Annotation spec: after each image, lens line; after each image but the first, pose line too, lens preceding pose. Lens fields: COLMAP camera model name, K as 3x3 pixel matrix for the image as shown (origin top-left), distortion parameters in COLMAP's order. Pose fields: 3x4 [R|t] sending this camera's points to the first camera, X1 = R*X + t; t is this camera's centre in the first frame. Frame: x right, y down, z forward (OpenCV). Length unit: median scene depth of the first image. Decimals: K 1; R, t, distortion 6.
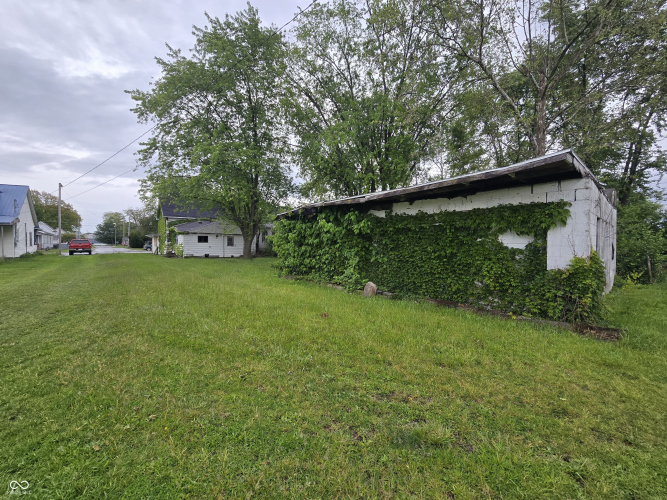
lens RADIAL K [[273.6, 0, 334.4], [0, 273.6, 247.8], [0, 0, 1]] dist [0.000213, 0.000193]
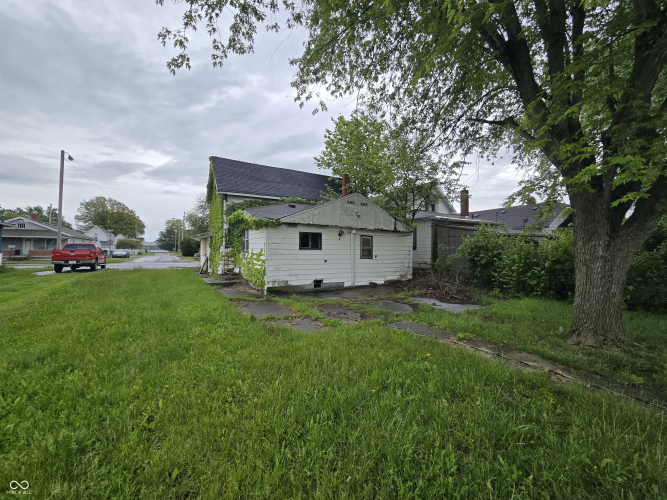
lens RADIAL K [[273.6, 0, 334.4], [0, 273.6, 247.8], [0, 0, 1]] dist [0.000213, 0.000193]
pose [[0.986390, 0.002166, -0.164408, -0.356917], [-0.006864, 0.999584, -0.028013, -0.010593], [0.164278, 0.028760, 0.985995, 0.582572]]
